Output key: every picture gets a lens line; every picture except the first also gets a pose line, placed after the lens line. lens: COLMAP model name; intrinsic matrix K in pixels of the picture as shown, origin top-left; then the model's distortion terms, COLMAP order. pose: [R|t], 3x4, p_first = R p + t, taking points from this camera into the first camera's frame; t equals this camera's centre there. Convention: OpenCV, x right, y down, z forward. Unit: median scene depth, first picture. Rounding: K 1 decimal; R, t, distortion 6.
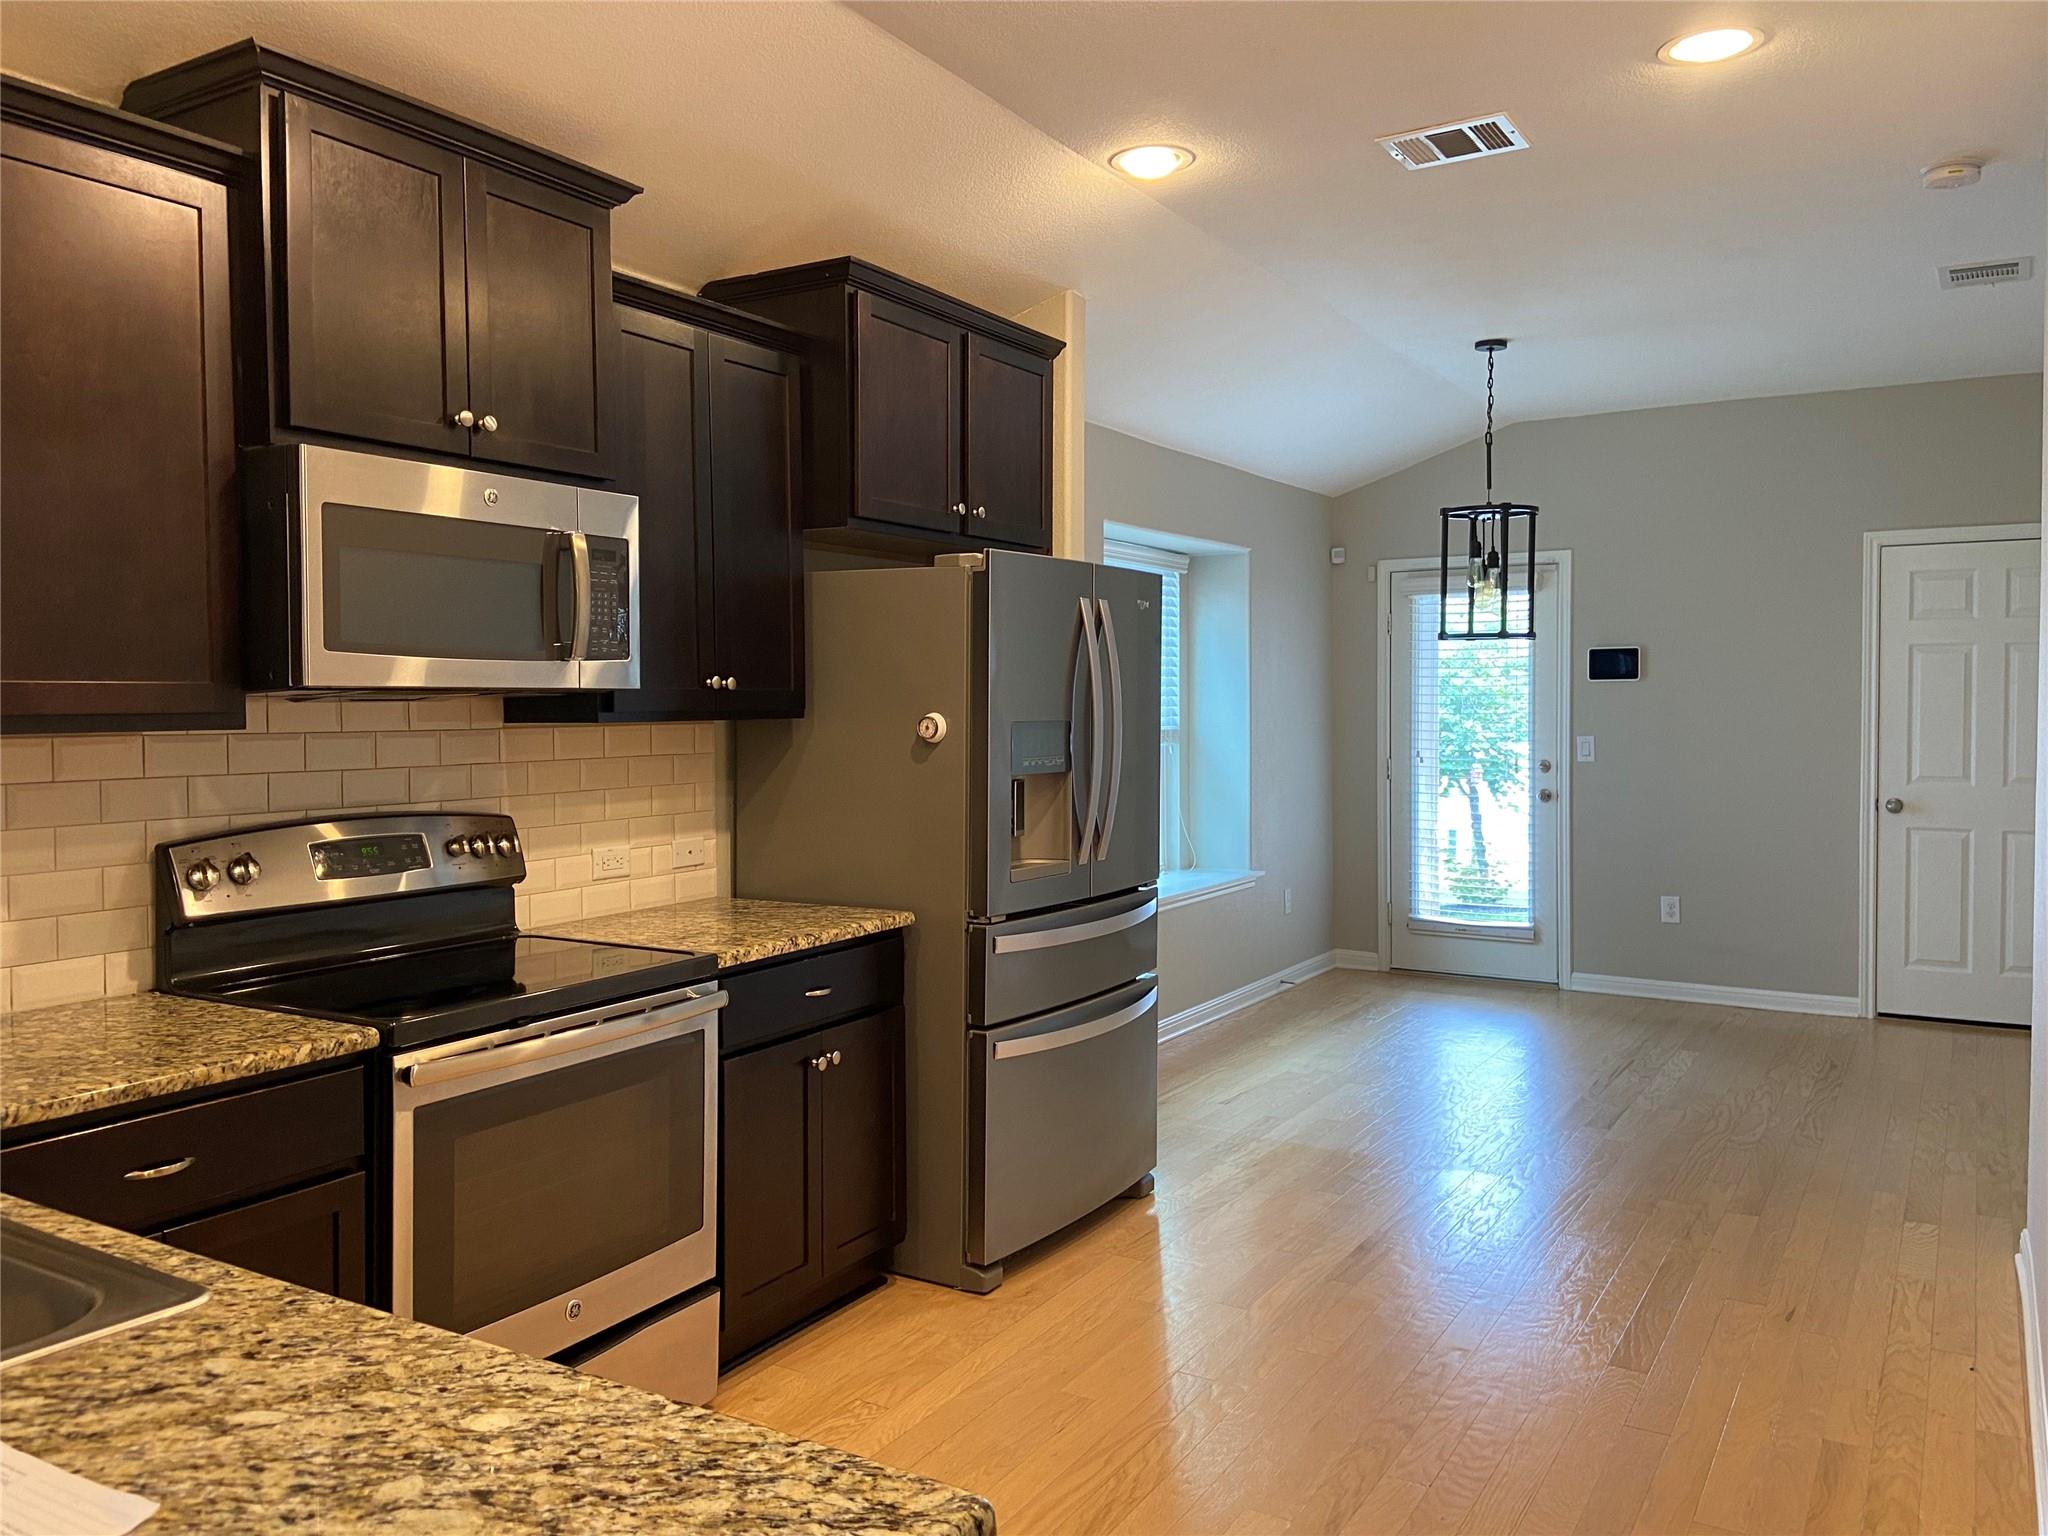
lens RADIAL K [[1547.0, 0, 1022.6], [0, 1547.0, 763.0], [0, 0, 1]] dist [0.033401, 0.002690]
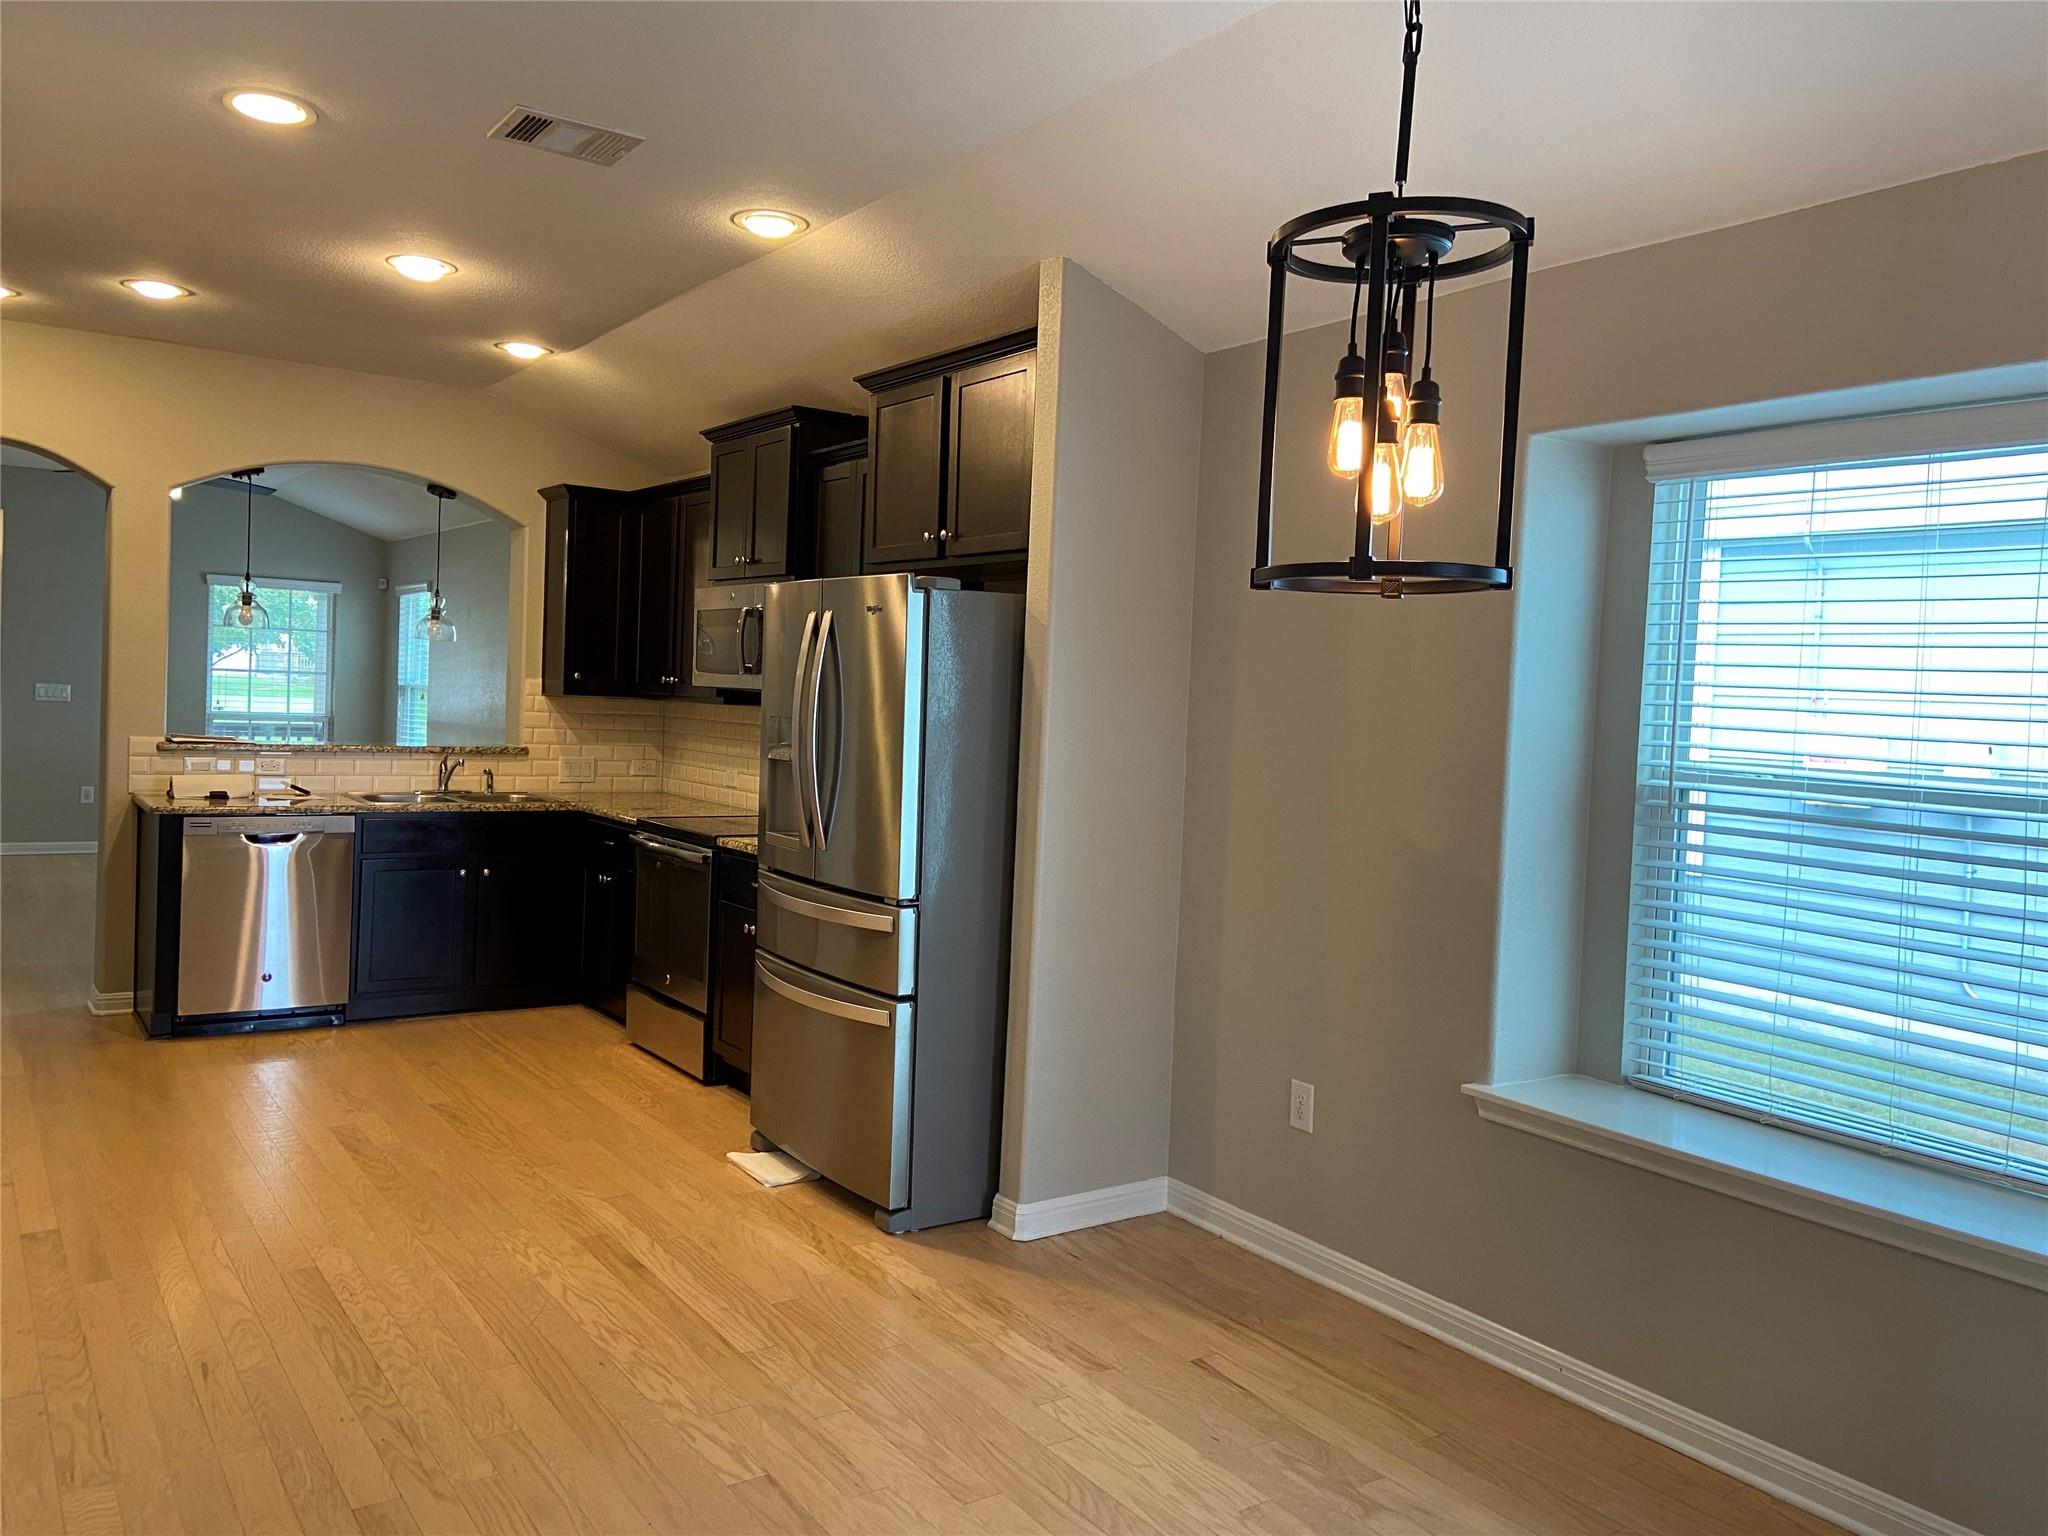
lens RADIAL K [[1547.0, 0, 1023.4], [0, 1547.0, 764.0], [0, 0, 1]] dist [0.033401, 0.002690]
pose [[-0.398210, 0.038375, -0.916491, 1.089223], [-0.084356, 0.993359, 0.078246, -0.106723], [0.913407, 0.108470, -0.392328, 1.701344]]
